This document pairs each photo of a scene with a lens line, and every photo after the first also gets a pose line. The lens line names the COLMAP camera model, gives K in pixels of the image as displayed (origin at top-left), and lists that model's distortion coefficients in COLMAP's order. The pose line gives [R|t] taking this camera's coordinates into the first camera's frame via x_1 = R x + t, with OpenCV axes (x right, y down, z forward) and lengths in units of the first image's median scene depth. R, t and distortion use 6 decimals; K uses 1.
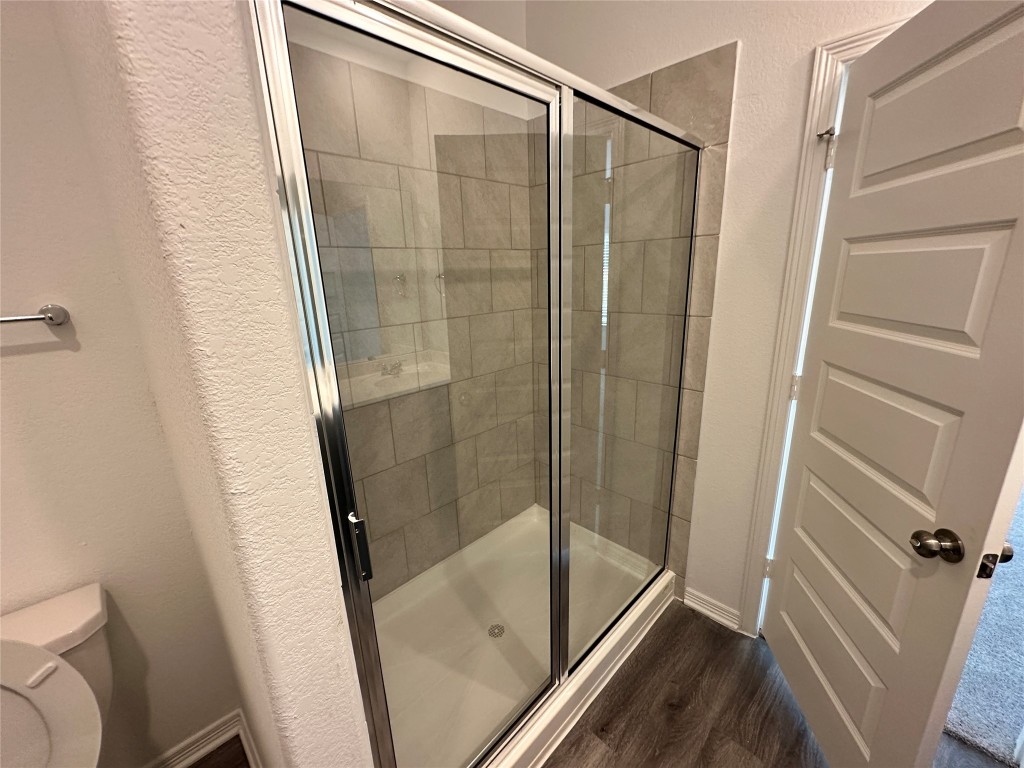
lens RADIAL K [[407.3, 0, 510.8], [0, 407.3, 383.5], [0, 0, 1]] dist [-0.001113, 0.000975]
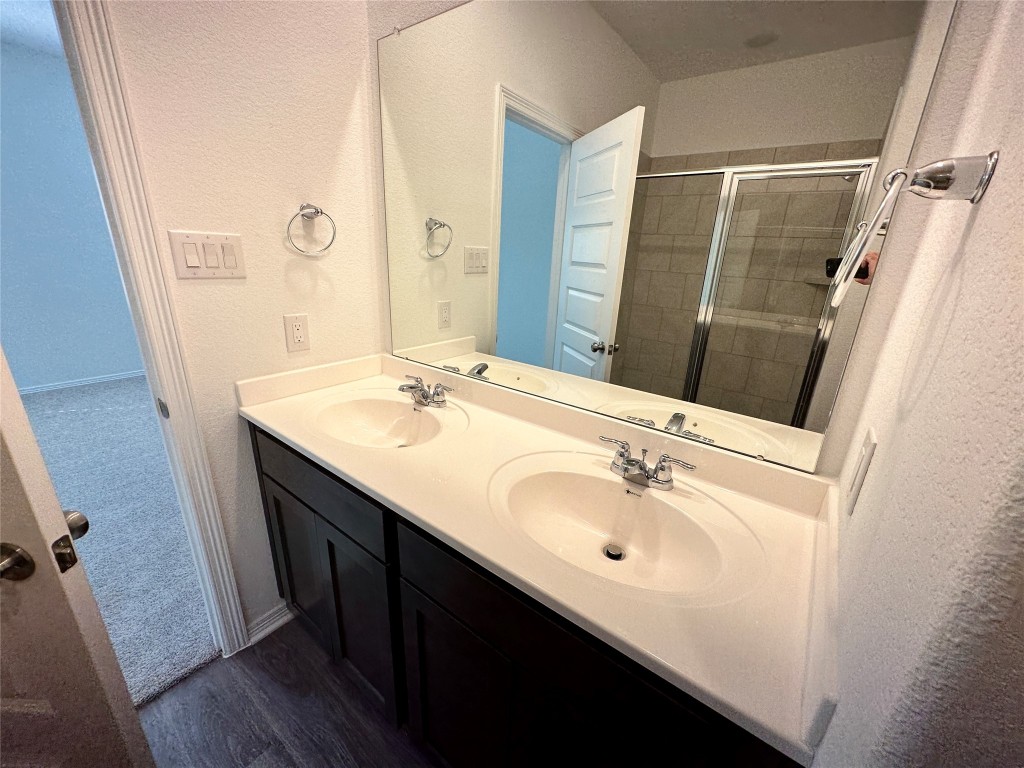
lens RADIAL K [[407.3, 0, 510.4], [0, 407.3, 381.4], [0, 0, 1]] dist [-0.001113, 0.000975]
pose [[-0.135608, -0.281317, 0.949985, 0.394172], [0.223525, 0.925434, 0.305954, 0.091025], [-0.965219, 0.253835, -0.062615, 0.132217]]
